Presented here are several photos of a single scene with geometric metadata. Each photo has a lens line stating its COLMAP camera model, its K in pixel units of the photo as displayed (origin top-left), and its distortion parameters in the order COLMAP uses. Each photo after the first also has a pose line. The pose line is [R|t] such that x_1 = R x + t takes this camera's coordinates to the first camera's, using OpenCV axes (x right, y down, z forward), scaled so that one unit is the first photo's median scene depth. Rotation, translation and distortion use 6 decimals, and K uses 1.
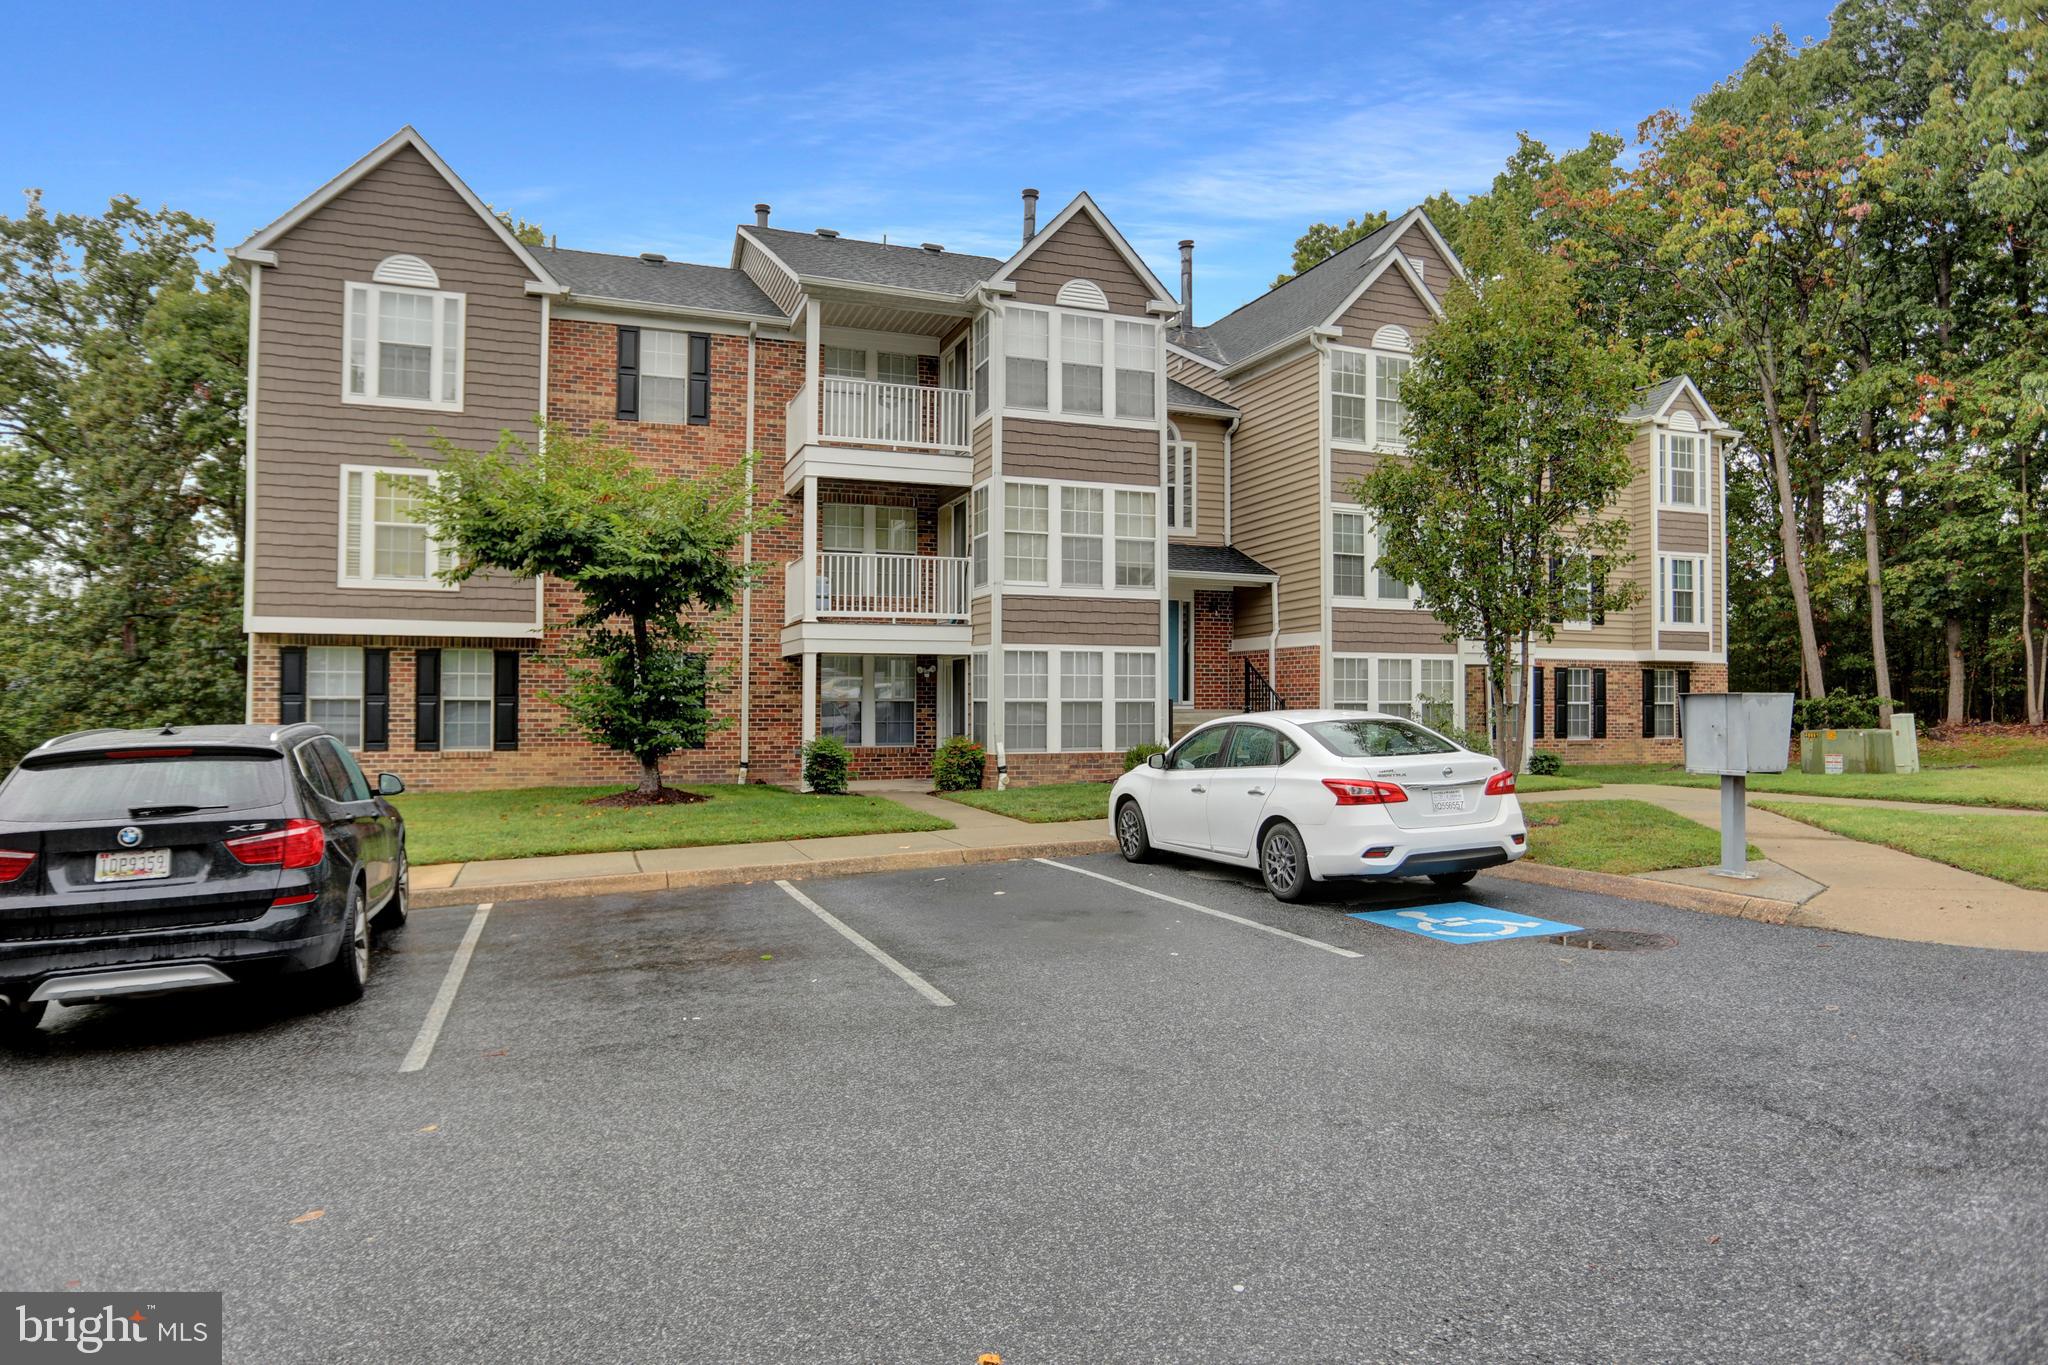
lens RADIAL K [[1279.4, 0, 1024.0], [0, 1279.4, 682.5], [0, 0, 1]] dist [-0.097638, -0.000065]
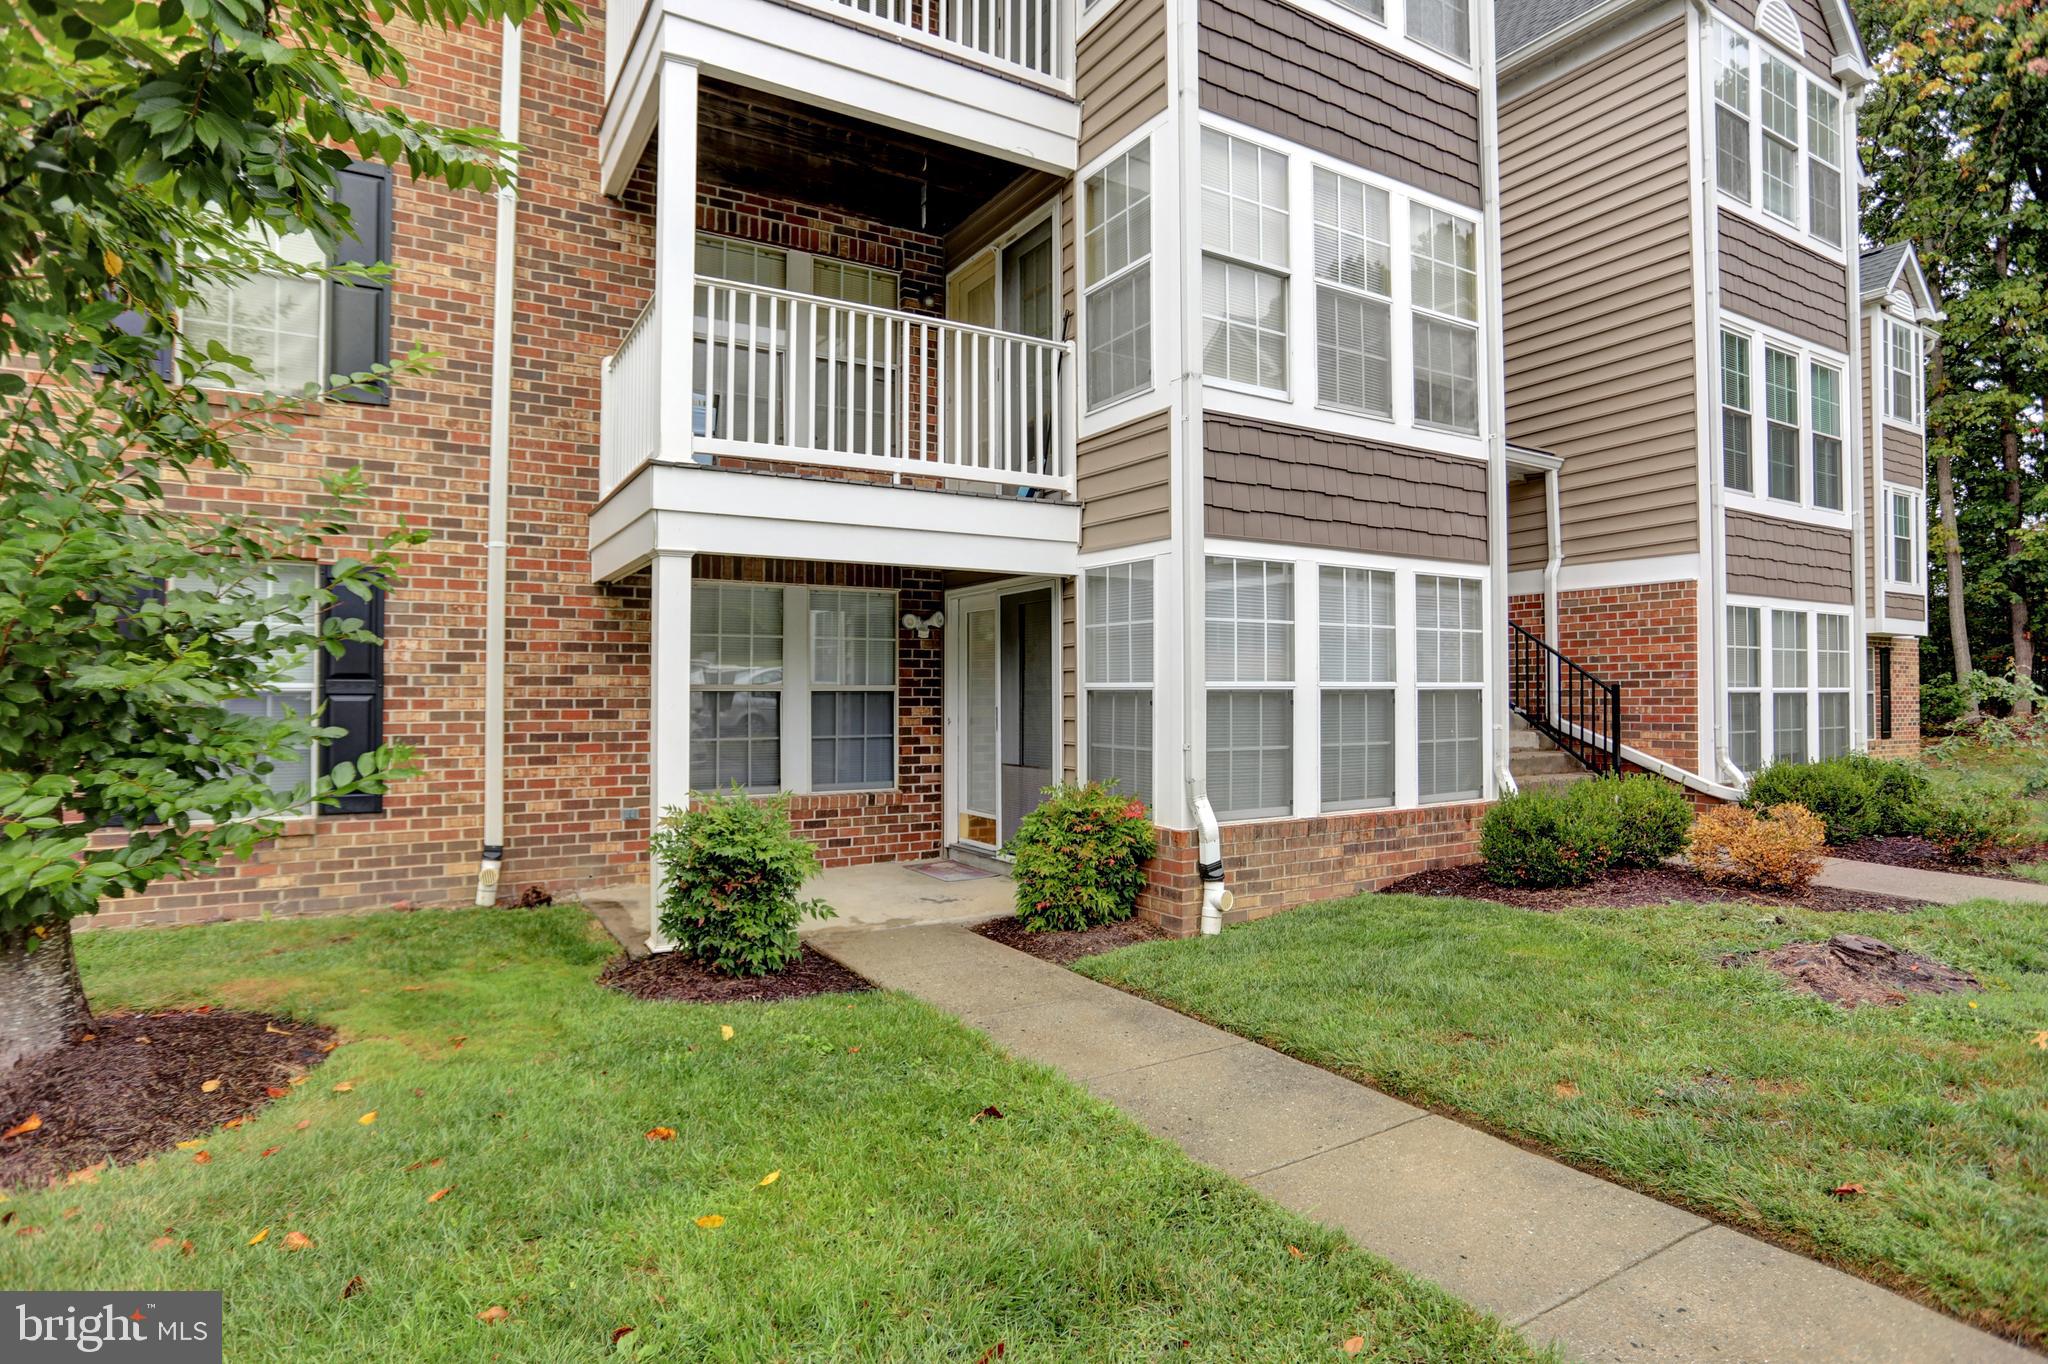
lens RADIAL K [[1119.9, 0, 1024.0], [0, 1119.9, 682.0], [0, 0, 1]] dist [-0.065376, 0.000376]
pose [[0.983660, -0.001325, 0.180030, -0.119711], [0.000568, 0.999991, 0.004253, 0.010483], [-0.180034, -0.004081, 0.983652, 0.637745]]
